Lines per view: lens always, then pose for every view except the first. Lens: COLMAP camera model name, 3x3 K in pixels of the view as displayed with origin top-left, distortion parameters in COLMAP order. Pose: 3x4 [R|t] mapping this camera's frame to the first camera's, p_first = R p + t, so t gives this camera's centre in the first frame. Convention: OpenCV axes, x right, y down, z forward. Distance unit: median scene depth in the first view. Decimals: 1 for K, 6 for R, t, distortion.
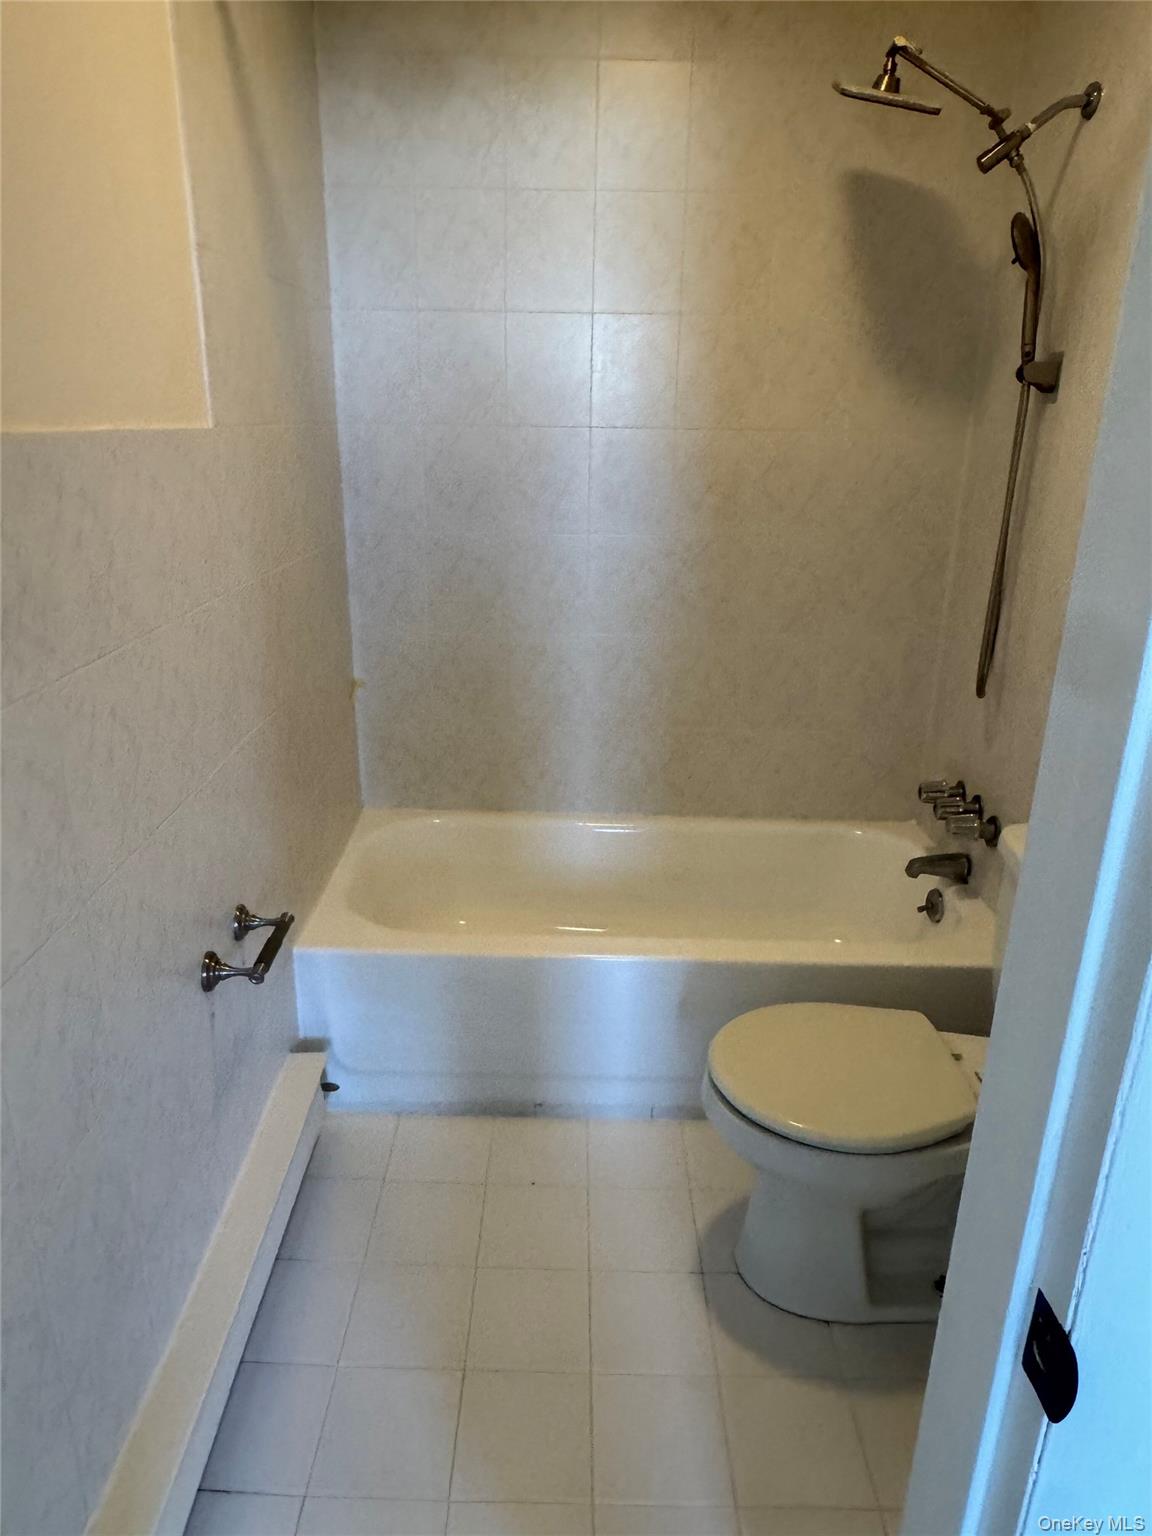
lens RADIAL K [[995.9, 0, 578.3], [0, 995.9, 759.2], [0, 0, 1]] dist [0.003850, -0.002185]
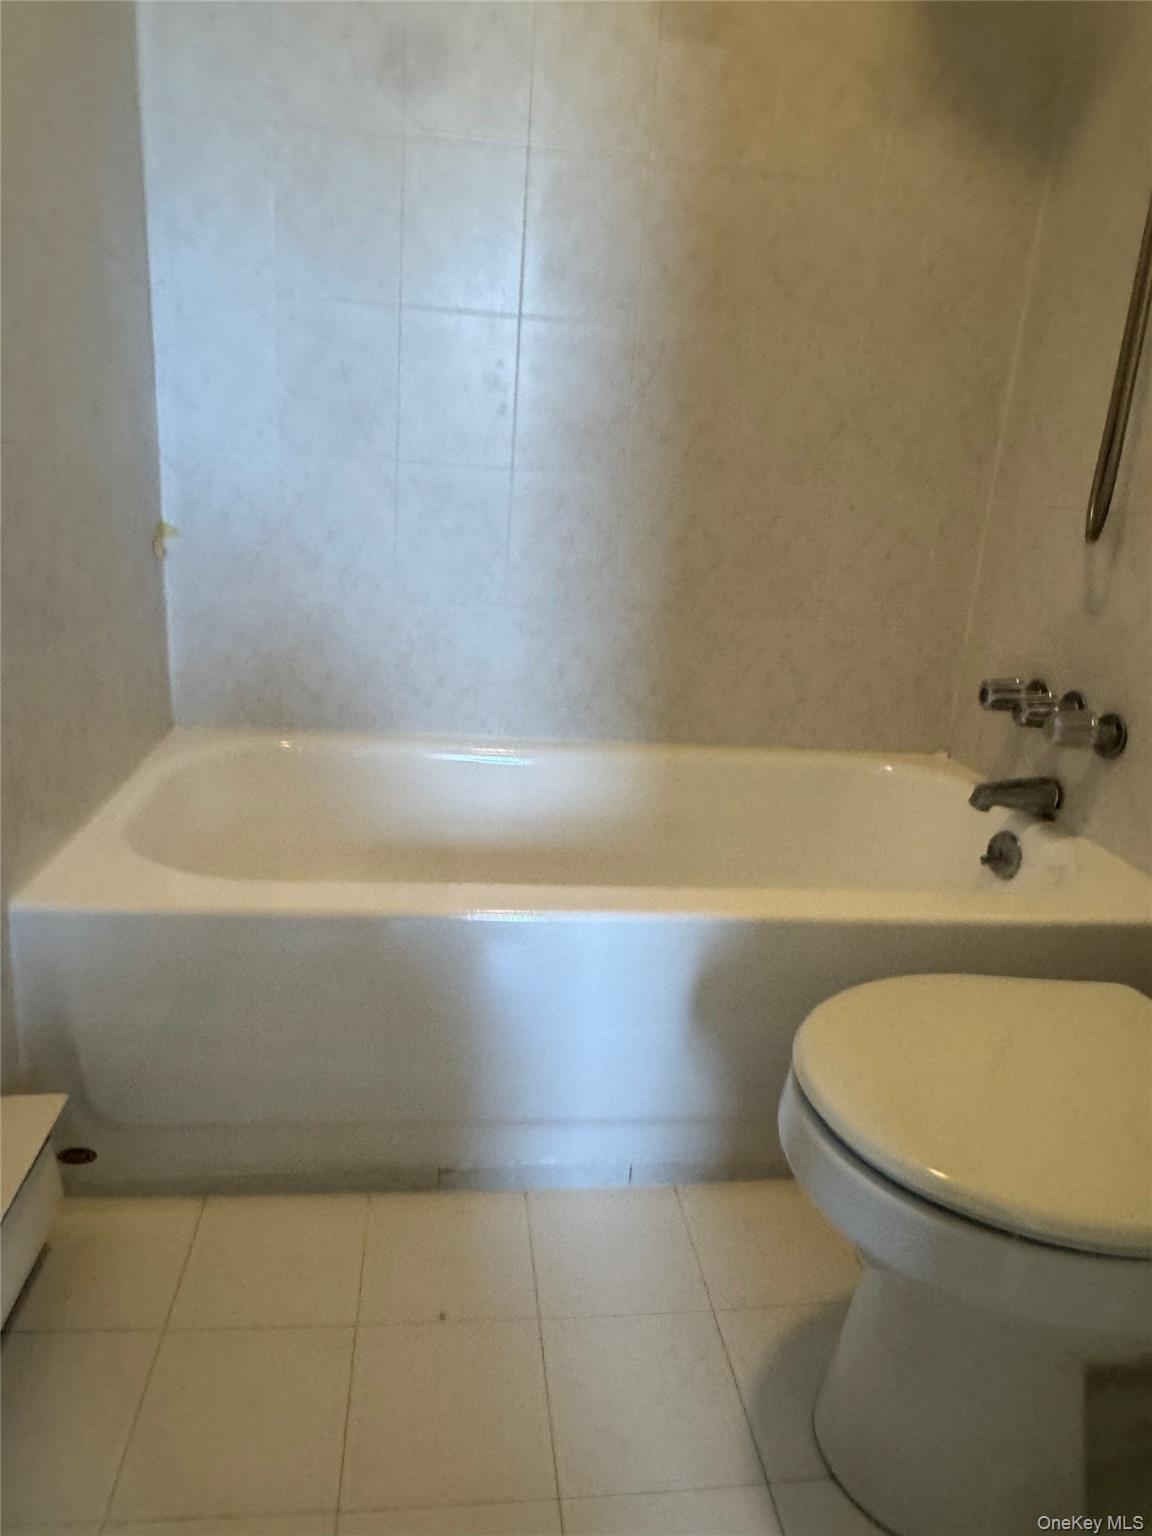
lens RADIAL K [[966.4, 0, 571.9], [0, 966.4, 744.9], [0, 0, 1]] dist [-0.022414, -0.000870]
pose [[0.990460, 0.014270, 0.137061, -0.047599], [-0.006331, 0.998285, -0.058191, 0.124480], [-0.137657, 0.056768, 0.988852, 0.404155]]
